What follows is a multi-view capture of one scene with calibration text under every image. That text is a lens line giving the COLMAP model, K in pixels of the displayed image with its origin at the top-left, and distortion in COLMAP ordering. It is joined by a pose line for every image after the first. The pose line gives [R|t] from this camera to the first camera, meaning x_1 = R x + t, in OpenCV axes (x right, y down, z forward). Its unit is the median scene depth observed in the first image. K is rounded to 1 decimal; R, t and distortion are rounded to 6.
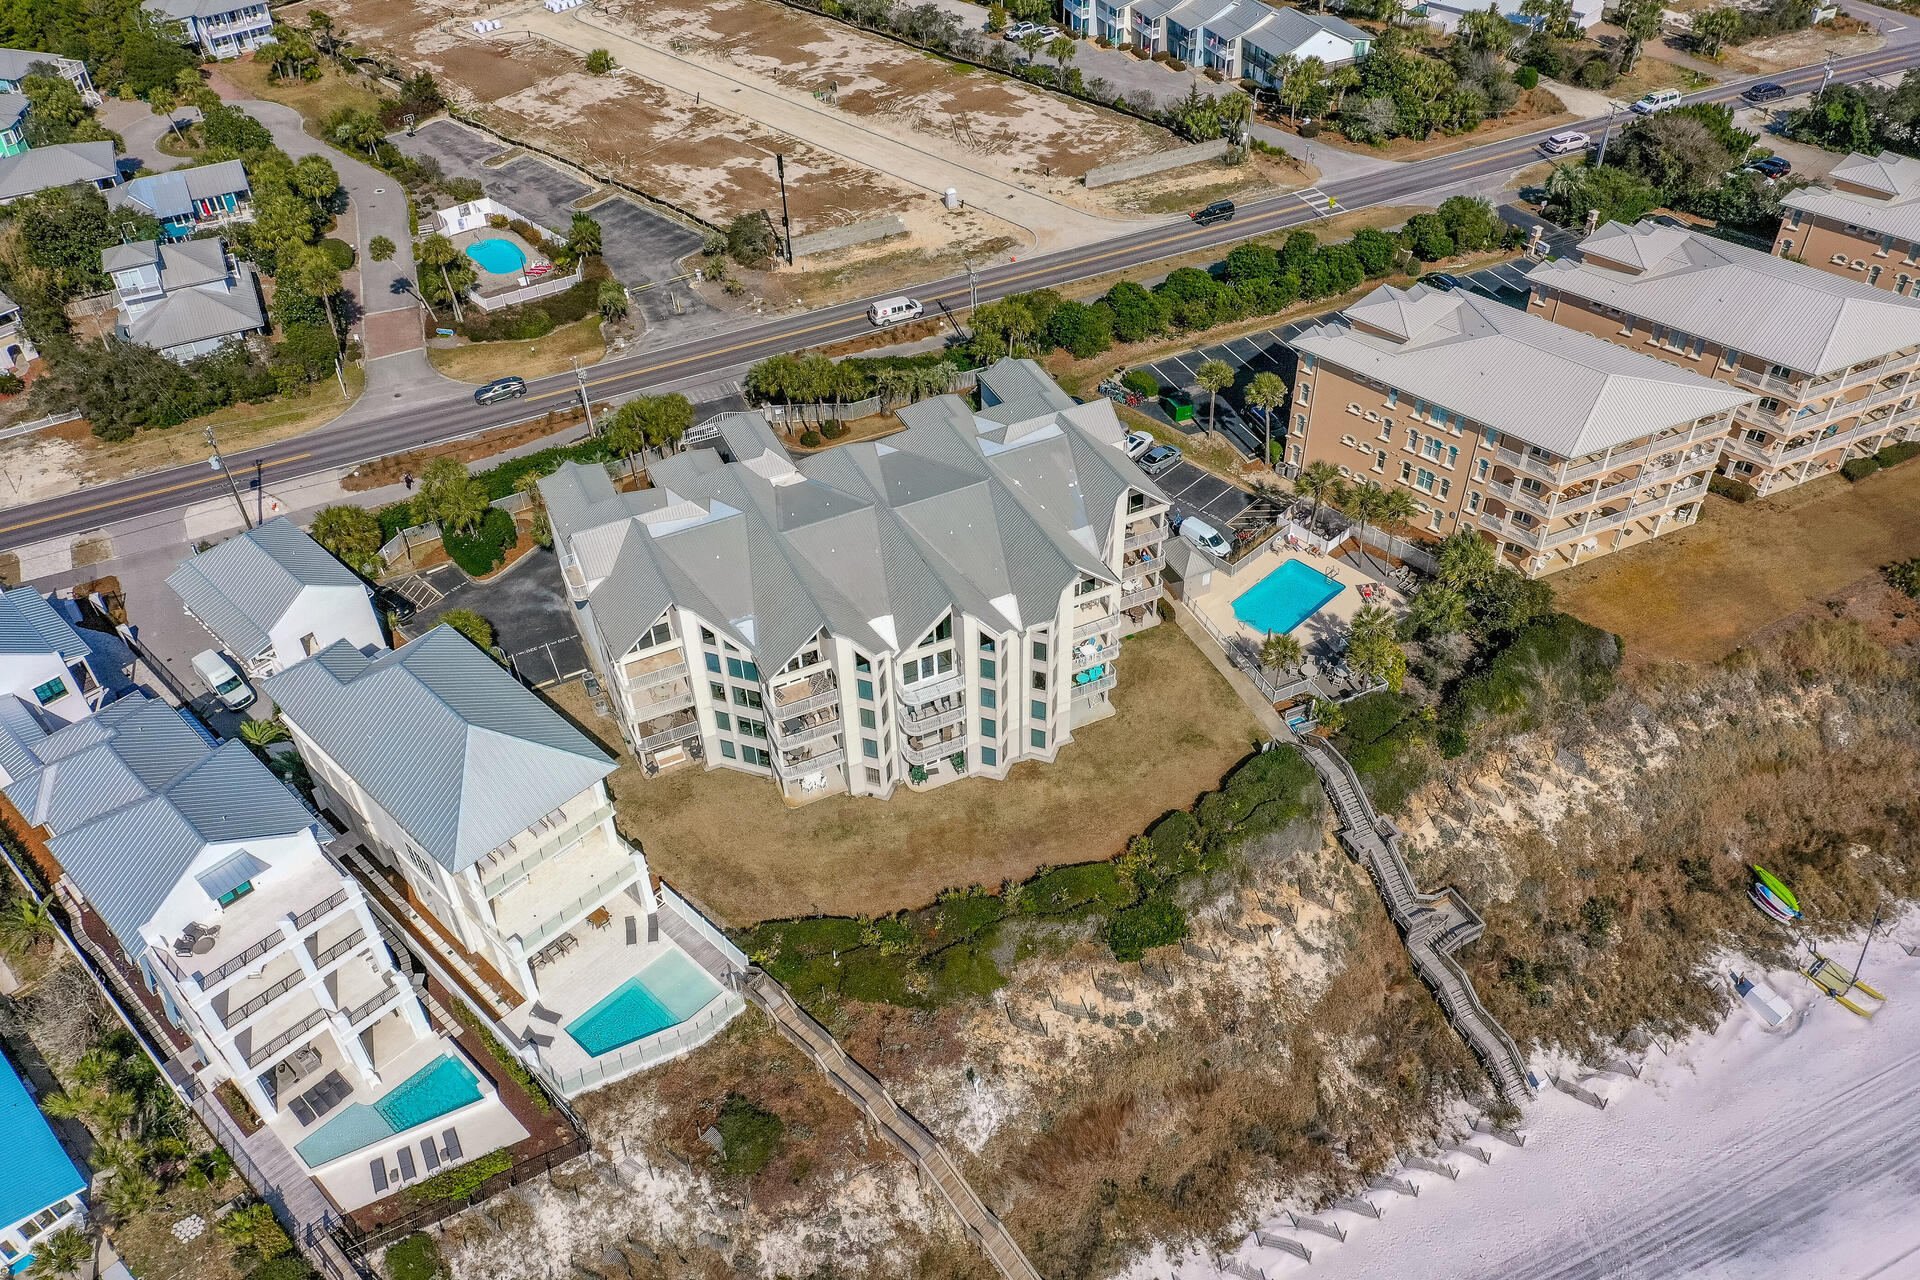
lens RADIAL K [[1514.7, 0, 960.0], [0, 1514.7, 640.0], [0, 0, 1]] dist [-0.009008, 0.030121]
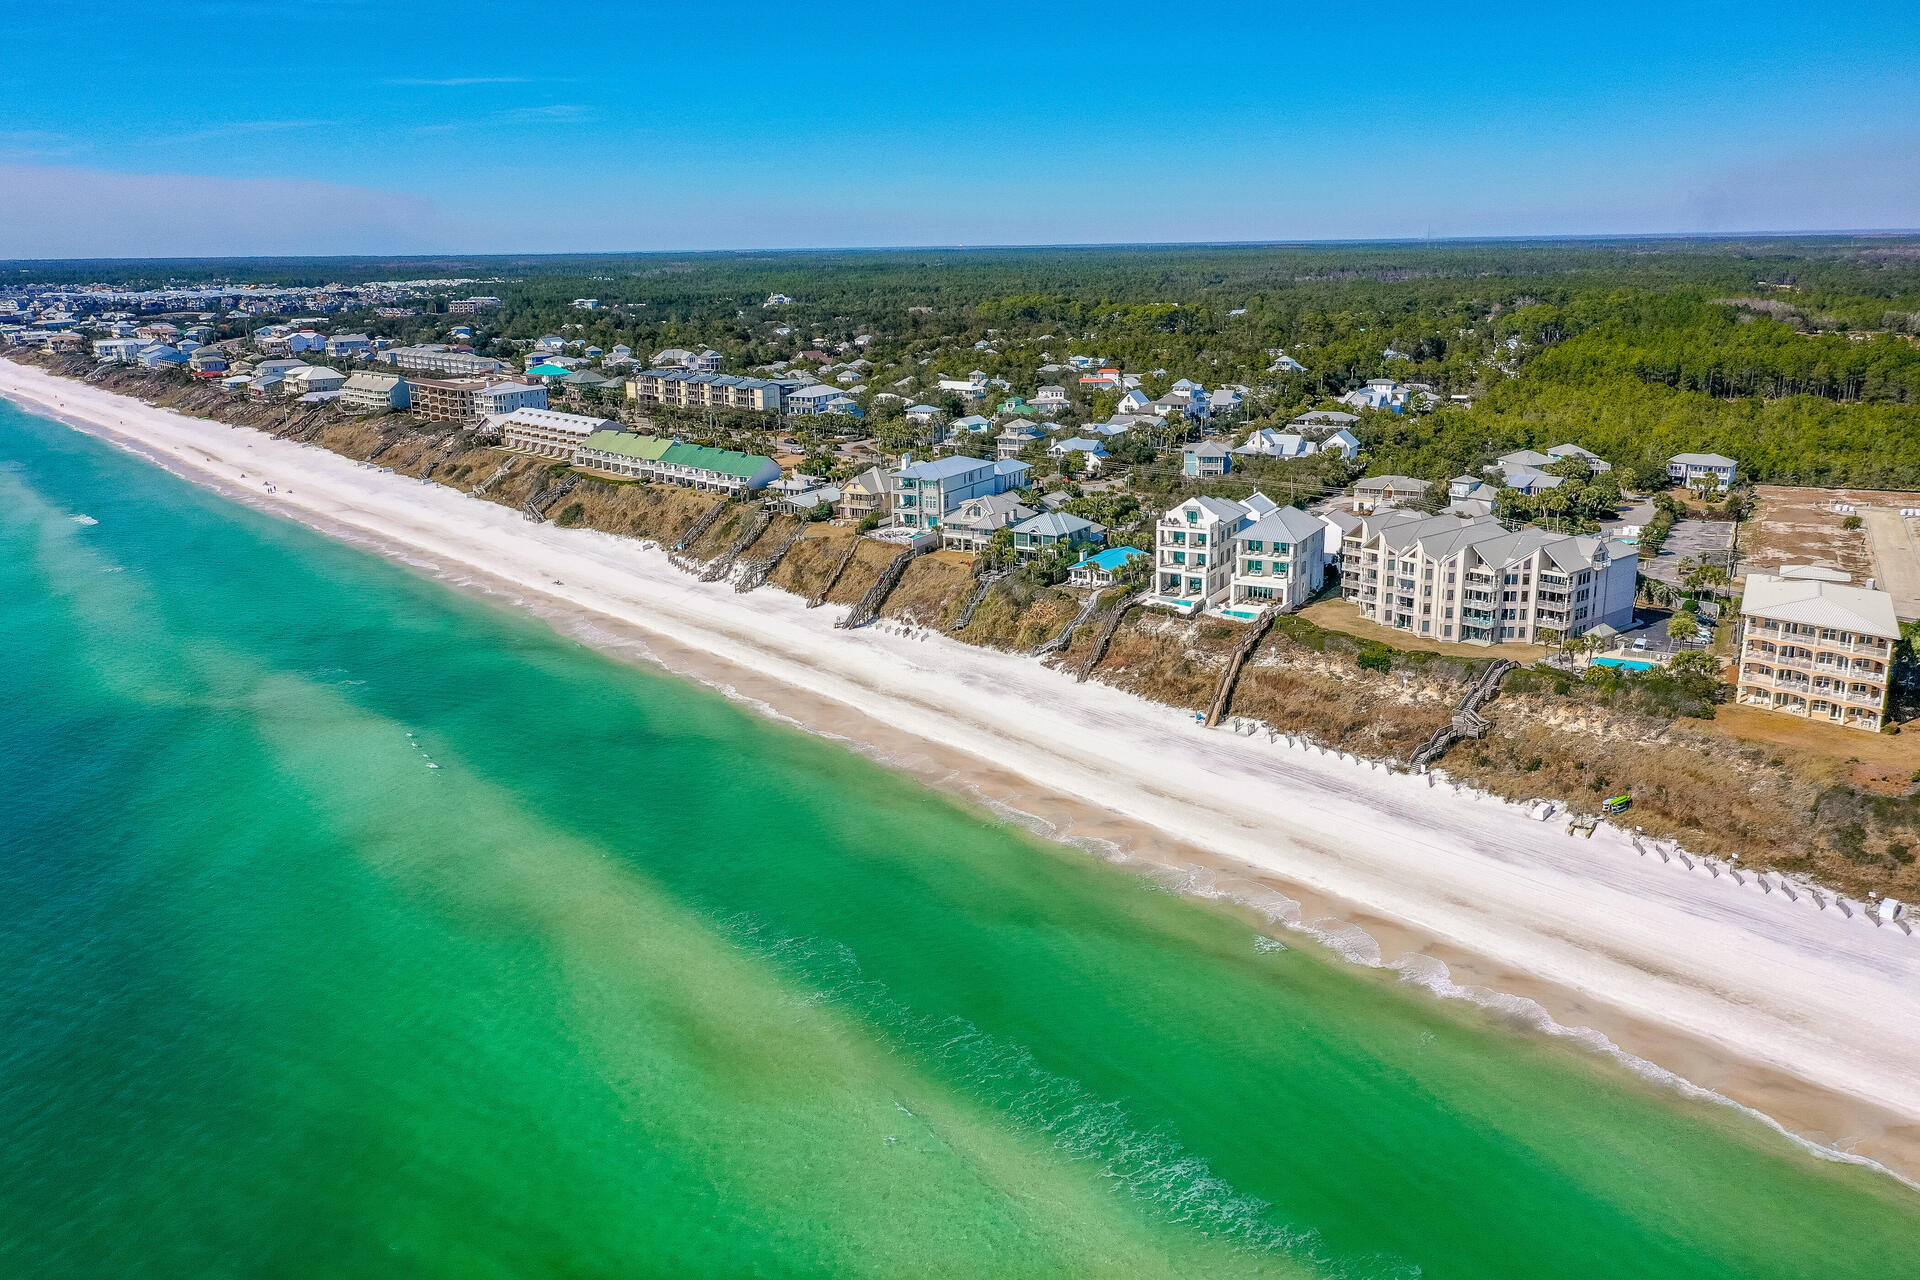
lens RADIAL K [[1511.5, 0, 956.8], [0, 1511.5, 638.5], [0, 0, 1]] dist [-0.018637, 0.066020]
pose [[0.261942, 0.263844, -0.928317, 2.009991], [-0.630429, 0.775087, 0.042406, 0.450213], [0.730716, 0.574131, 0.369363, -0.329486]]
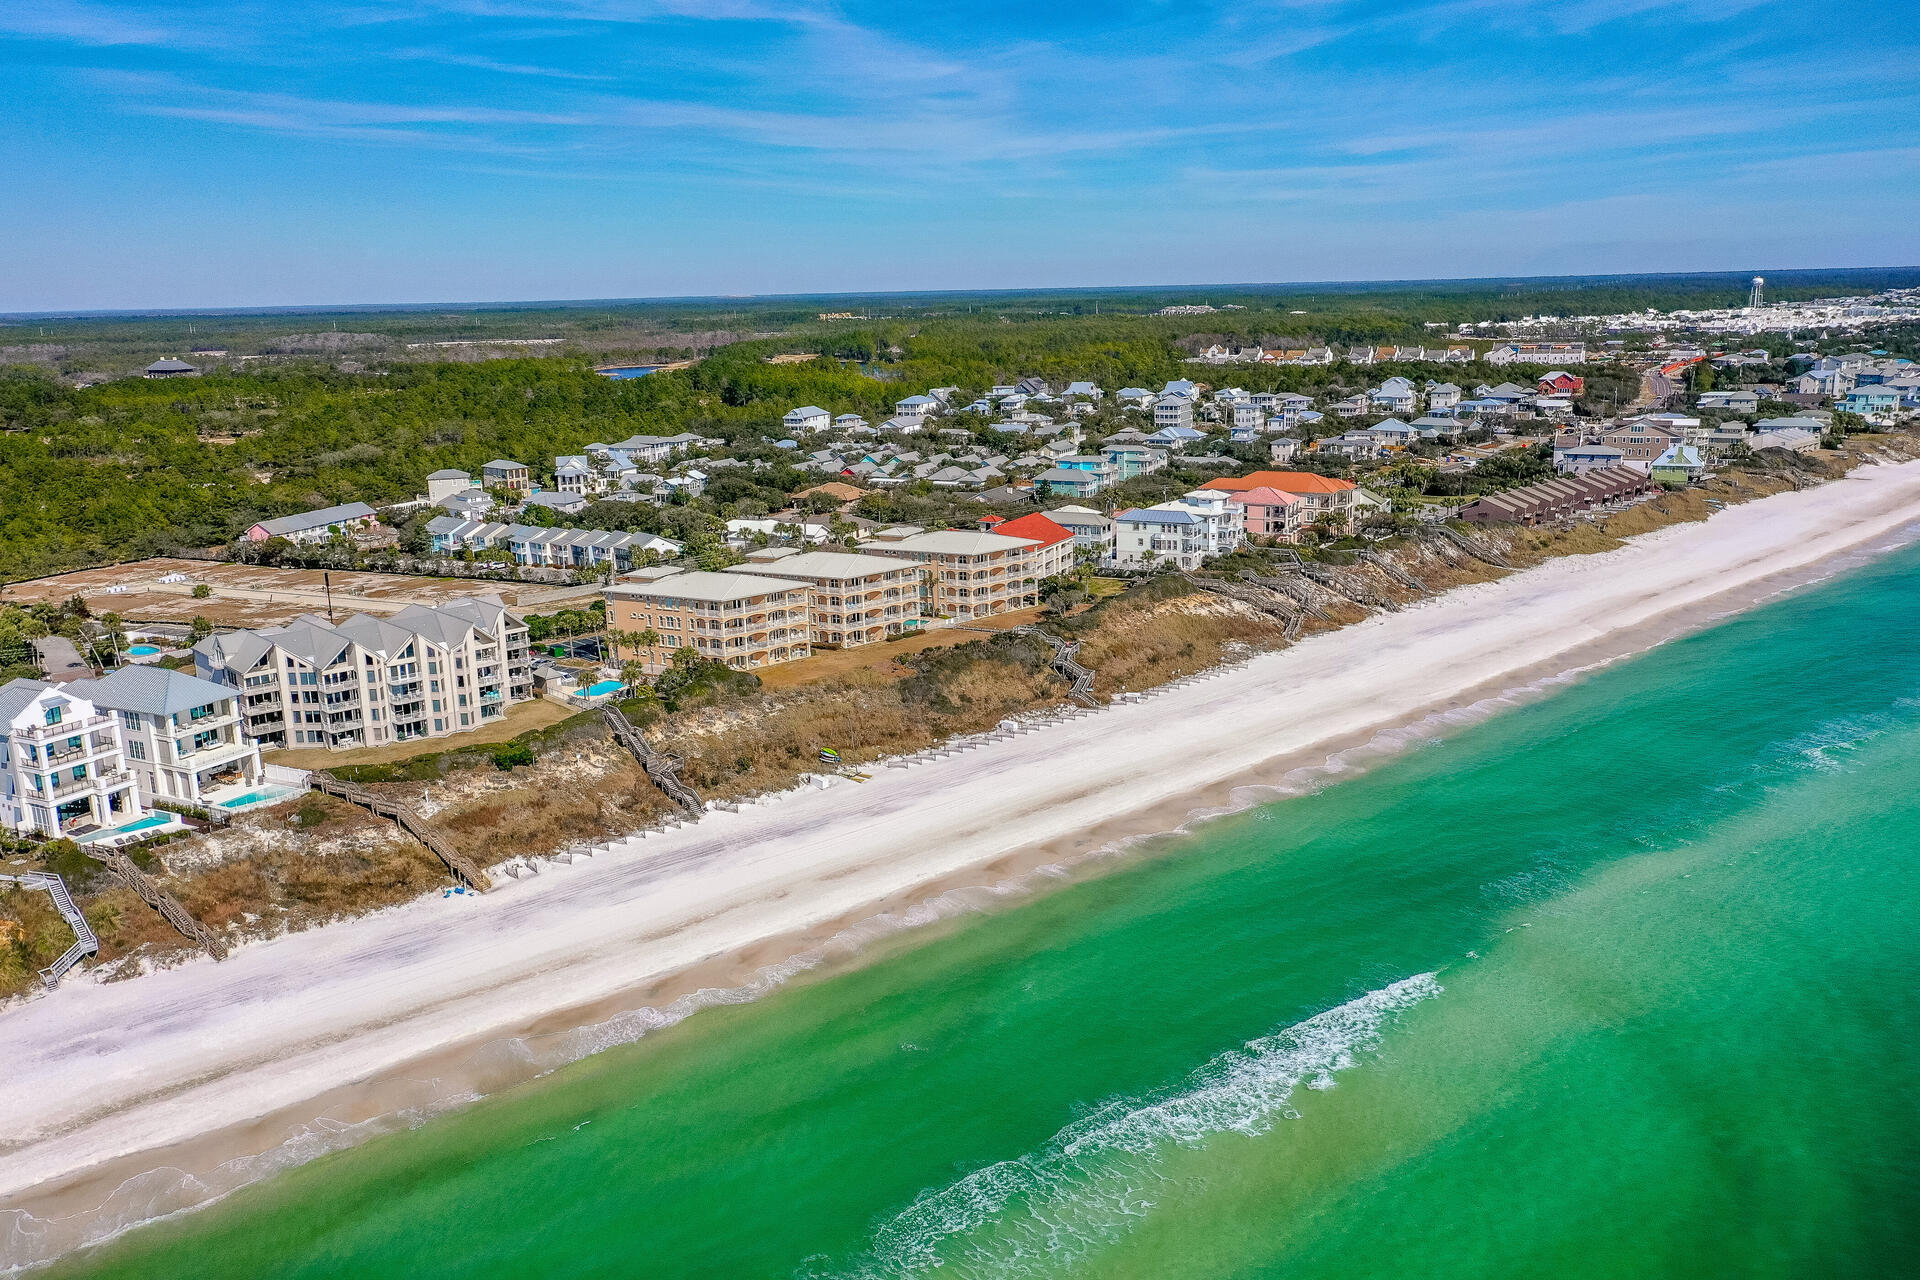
lens RADIAL K [[1514.7, 0, 960.0], [0, 1514.7, 640.0], [0, 0, 1]] dist [-0.009008, 0.030121]
pose [[0.955213, -0.064804, 0.288737, 0.113582], [0.195425, 0.870833, -0.451063, 1.080578], [-0.222211, 0.487288, 0.844496, -0.971694]]
